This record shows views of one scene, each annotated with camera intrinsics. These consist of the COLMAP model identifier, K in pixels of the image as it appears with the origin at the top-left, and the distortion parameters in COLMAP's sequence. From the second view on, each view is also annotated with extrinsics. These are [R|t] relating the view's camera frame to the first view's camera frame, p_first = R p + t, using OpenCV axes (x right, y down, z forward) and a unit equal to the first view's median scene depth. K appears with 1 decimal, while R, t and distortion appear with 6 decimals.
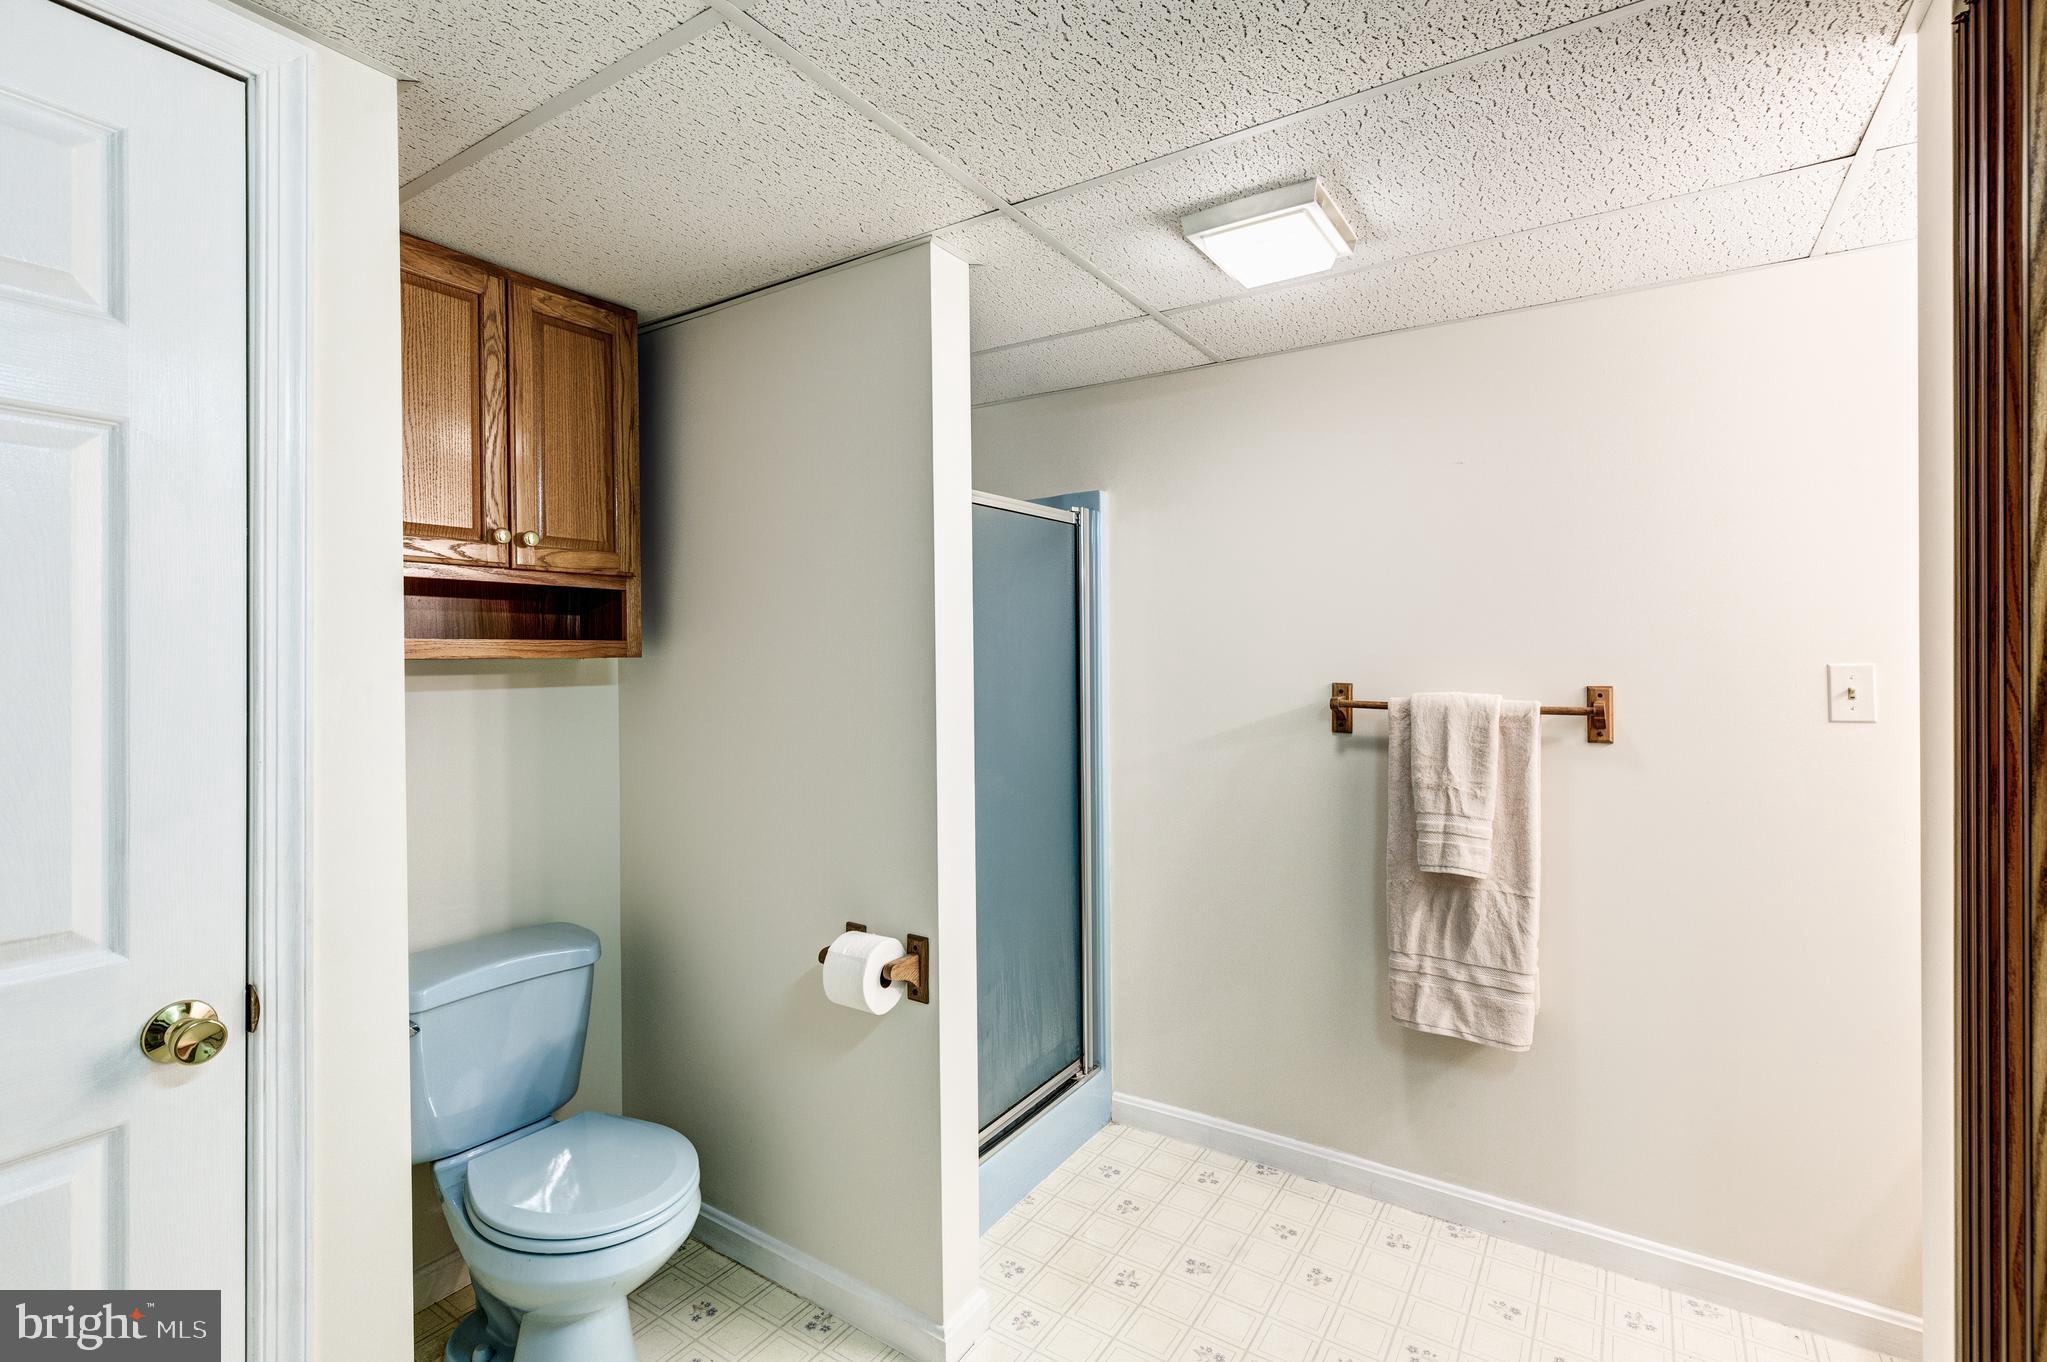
lens RADIAL K [[944.4, 0, 1023.0], [0, 944.4, 665.1], [0, 0, 1]] dist [0.005013, -0.001895]
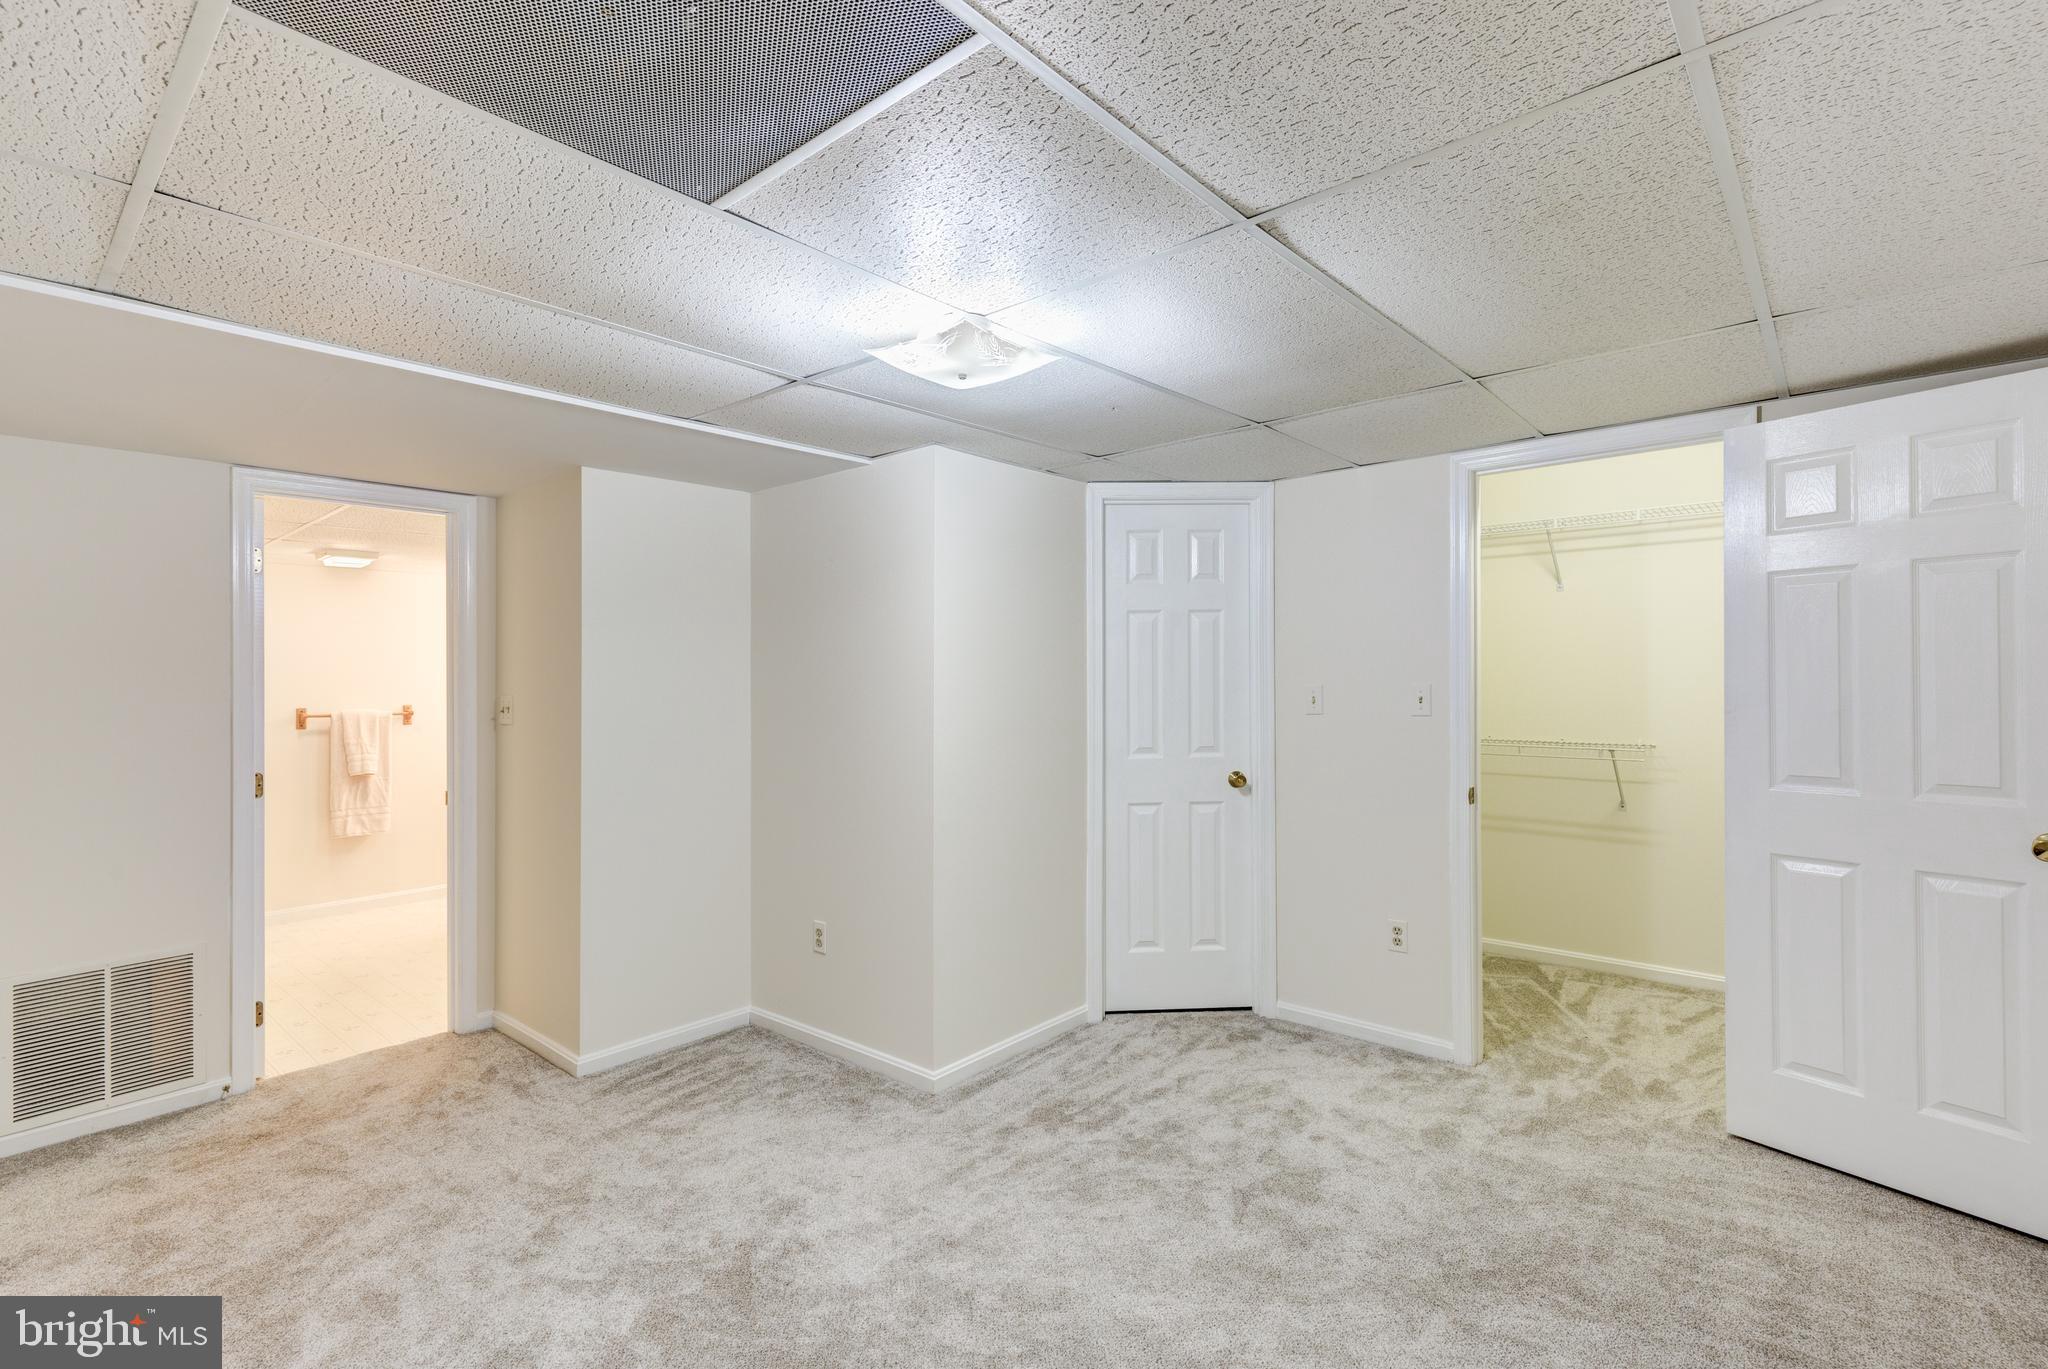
lens RADIAL K [[944.9, 0, 1019.4], [0, 944.9, 674.4], [0, 0, 1]] dist [0.005013, -0.001895]
pose [[0.135840, -0.000283, 0.990731, -1.991135], [0.011649, 0.999931, -0.001311, -0.046664], [-0.990662, 0.011719, 0.135834, -1.259152]]
